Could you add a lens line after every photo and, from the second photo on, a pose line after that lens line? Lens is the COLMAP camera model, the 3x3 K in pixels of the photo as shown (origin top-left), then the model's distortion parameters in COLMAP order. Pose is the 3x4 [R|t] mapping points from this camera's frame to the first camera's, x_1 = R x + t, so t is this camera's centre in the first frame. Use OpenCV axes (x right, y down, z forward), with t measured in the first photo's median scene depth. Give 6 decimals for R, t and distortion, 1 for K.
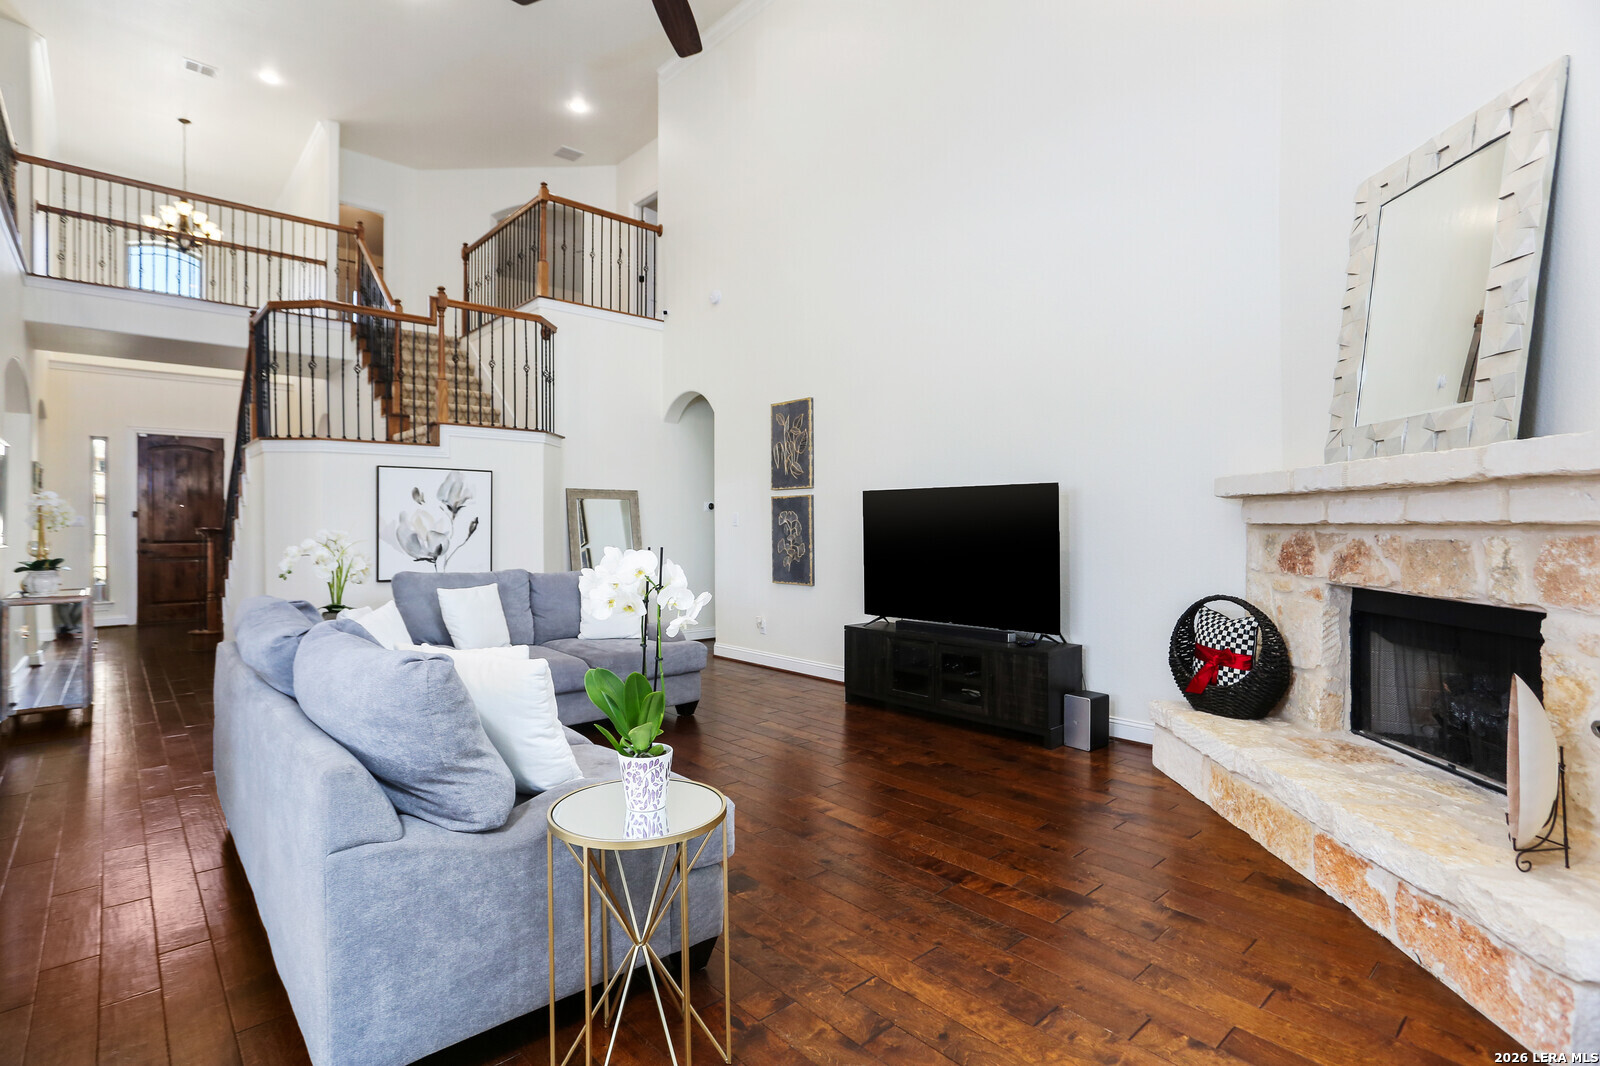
lens RADIAL K [[766.5, 0, 785.5], [0, 766.5, 526.0], [0, 0, 1]] dist [-0.011429, 0.002470]
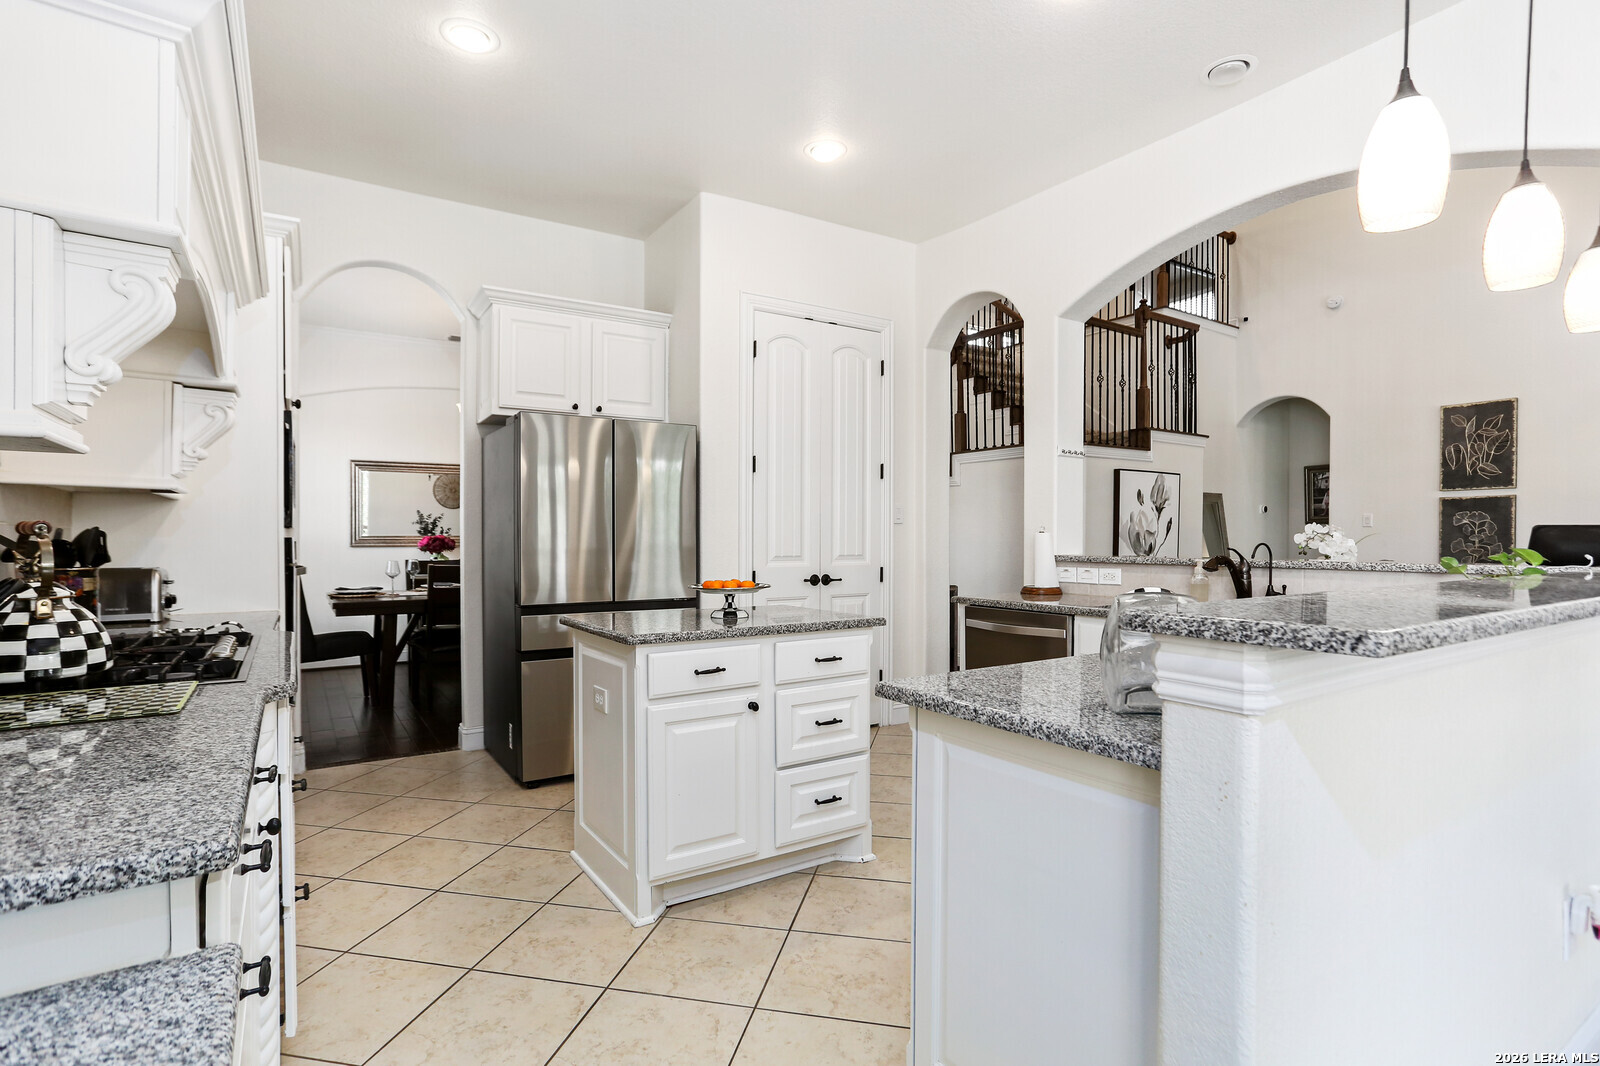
lens RADIAL K [[766.5, 0, 801.8], [0, 766.5, 538.0], [0, 0, 1]] dist [-0.011429, 0.002470]
pose [[0.990110, 0.002257, -0.140272, -0.930081], [-0.001825, 0.999993, 0.003209, 0.017428], [0.140278, -0.002921, 0.990108, -0.145860]]
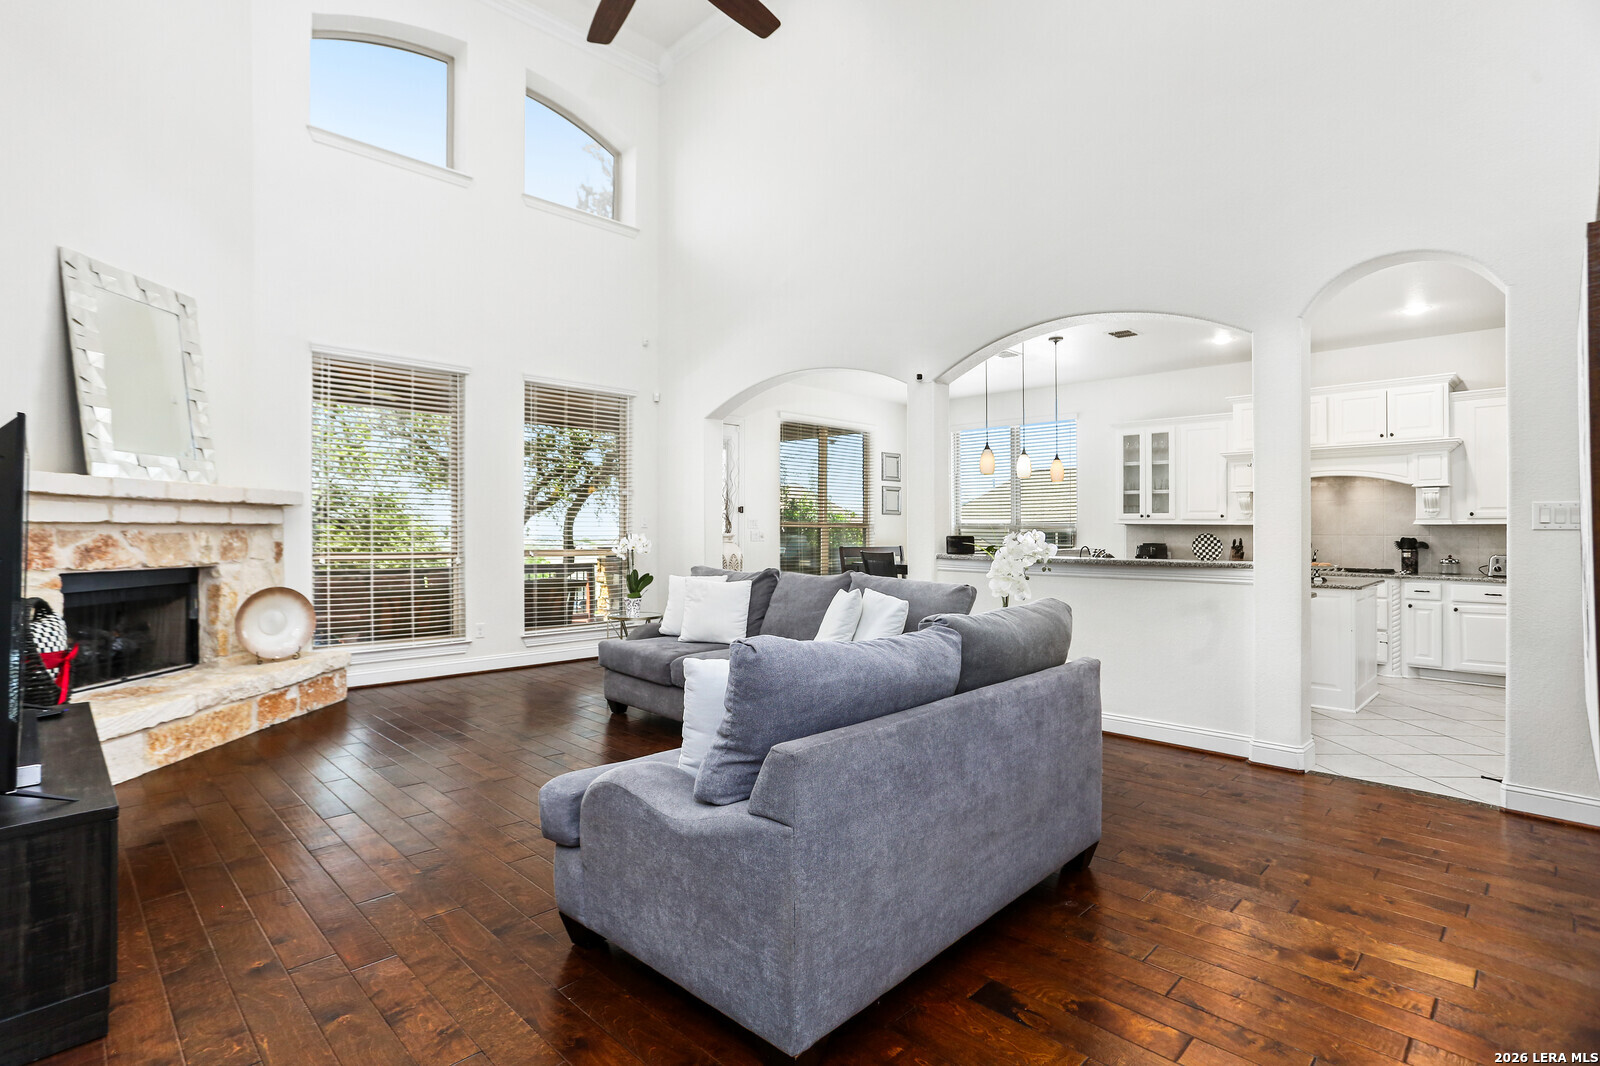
lens RADIAL K [[766.5, 0, 801.5], [0, 766.5, 526.5], [0, 0, 1]] dist [-0.011429, 0.002470]
pose [[-0.997846, 0.002618, -0.065555, -0.226489], [0.002947, 0.999983, -0.004933, 0.008586], [0.065541, -0.005116, -0.997837, 1.480142]]
